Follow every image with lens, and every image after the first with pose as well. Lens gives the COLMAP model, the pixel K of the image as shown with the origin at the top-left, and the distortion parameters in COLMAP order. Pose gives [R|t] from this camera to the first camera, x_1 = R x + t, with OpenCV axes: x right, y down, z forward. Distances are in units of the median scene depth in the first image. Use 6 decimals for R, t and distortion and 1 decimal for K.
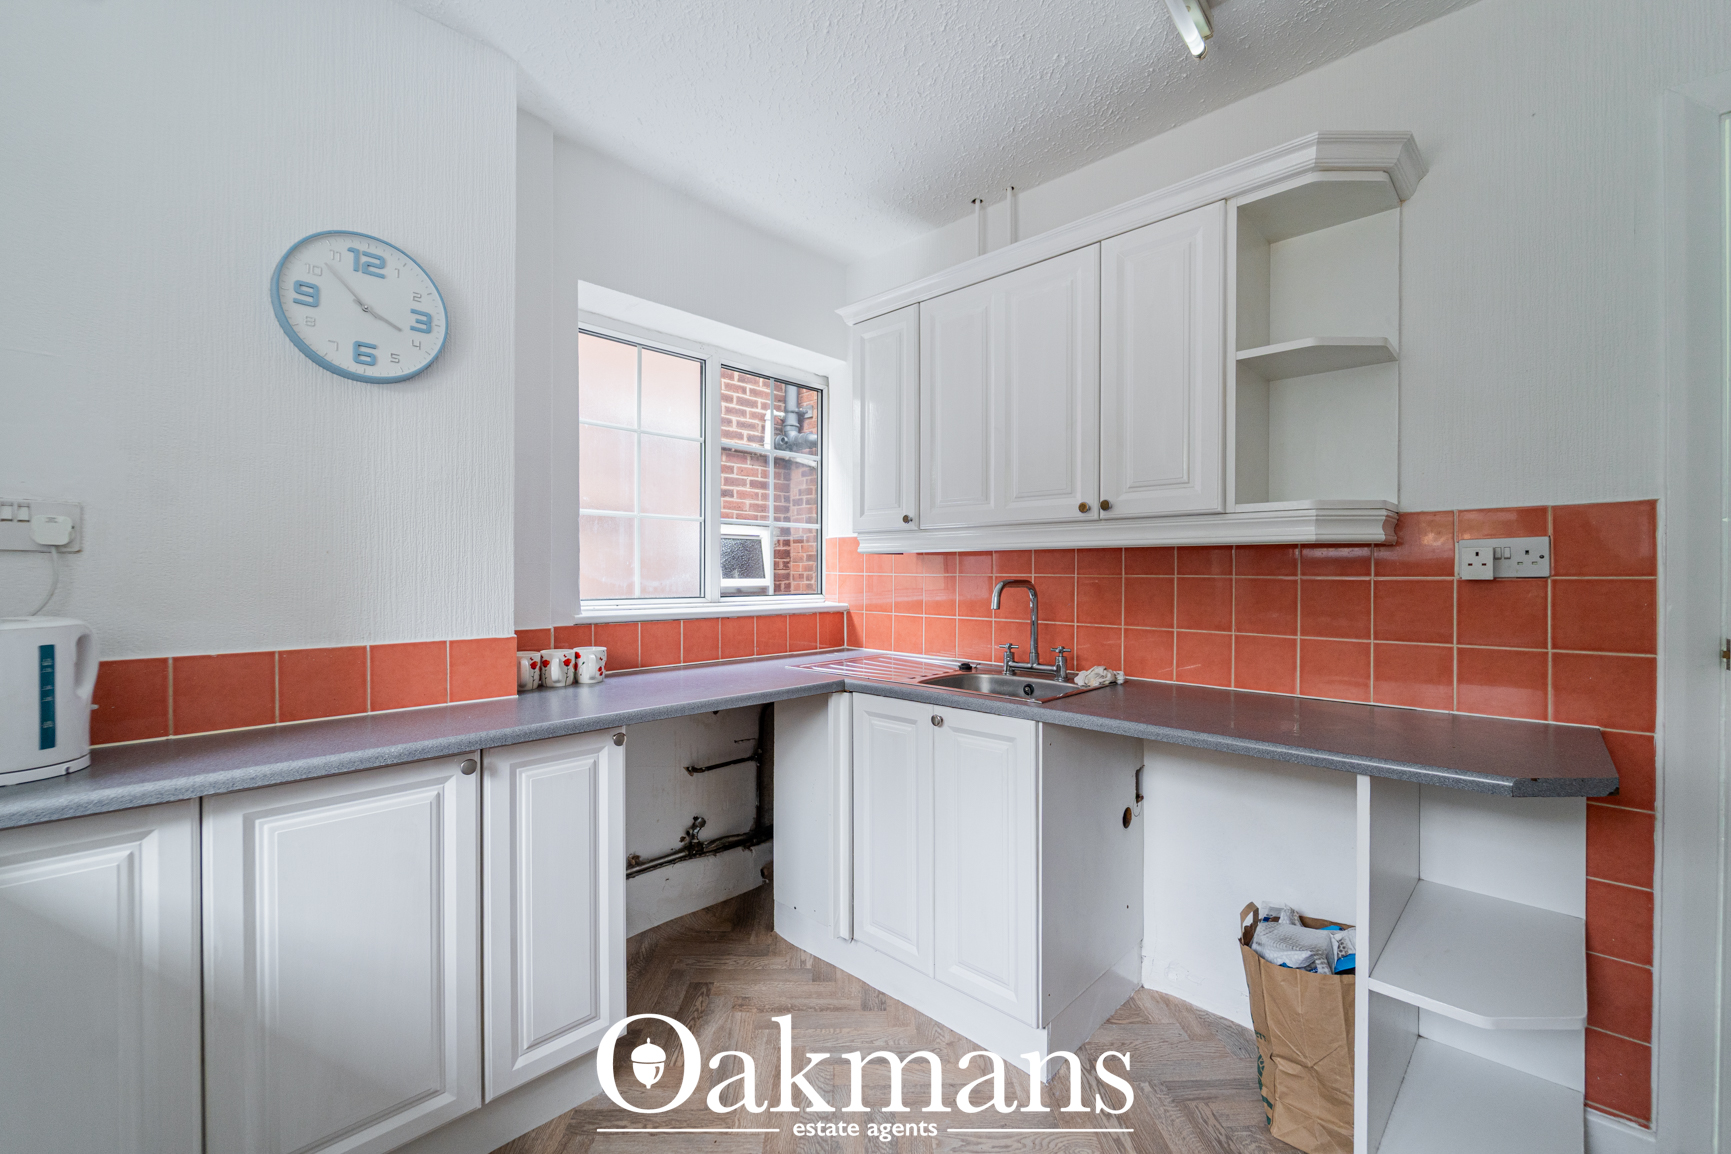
lens RADIAL K [[725.8, 0, 876.1], [0, 725.8, 576.0], [0, 0, 1]] dist [0.001510, -0.002327]
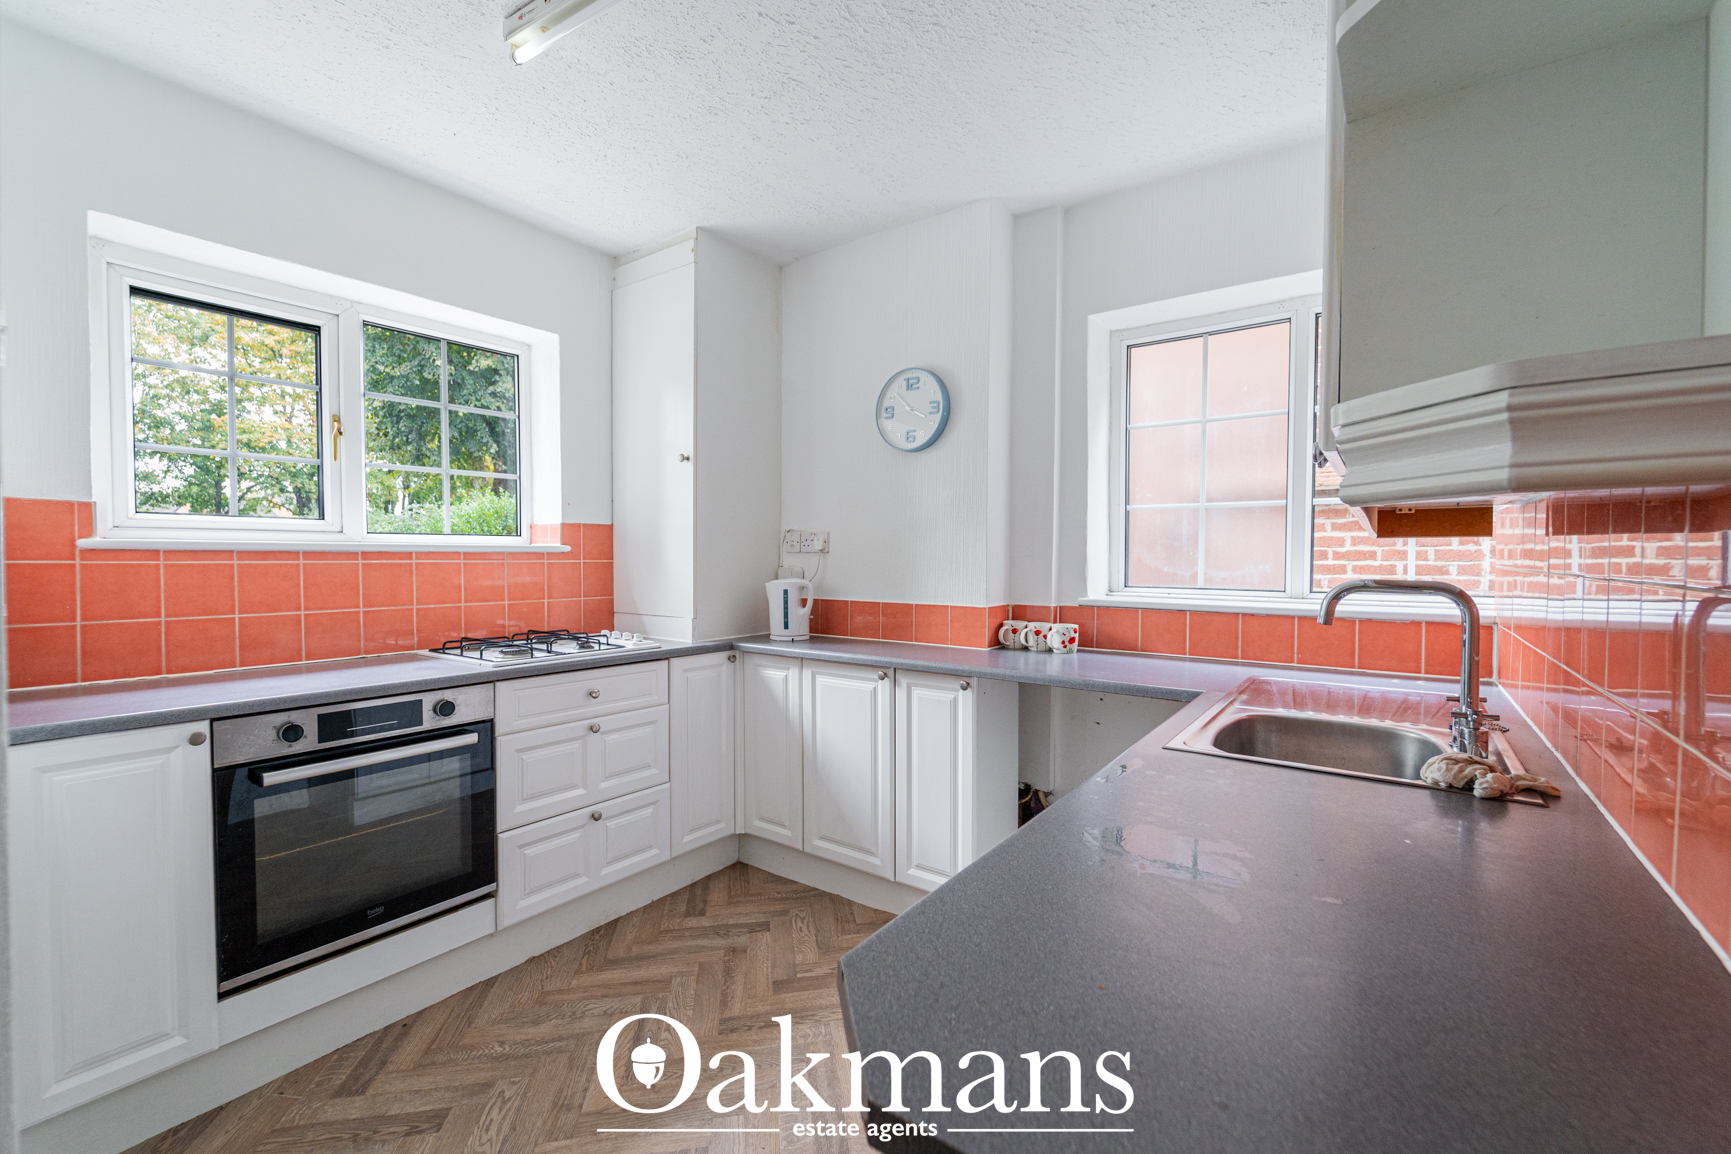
lens RADIAL K [[725.8, 0, 876.1], [0, 725.8, 576.0], [0, 0, 1]] dist [0.001510, -0.002327]
pose [[0.094707, 0.024518, -0.995203, 1.040669], [-0.007748, 0.999685, 0.023891, -0.010934], [0.995475, 0.005449, 0.094867, 0.755783]]
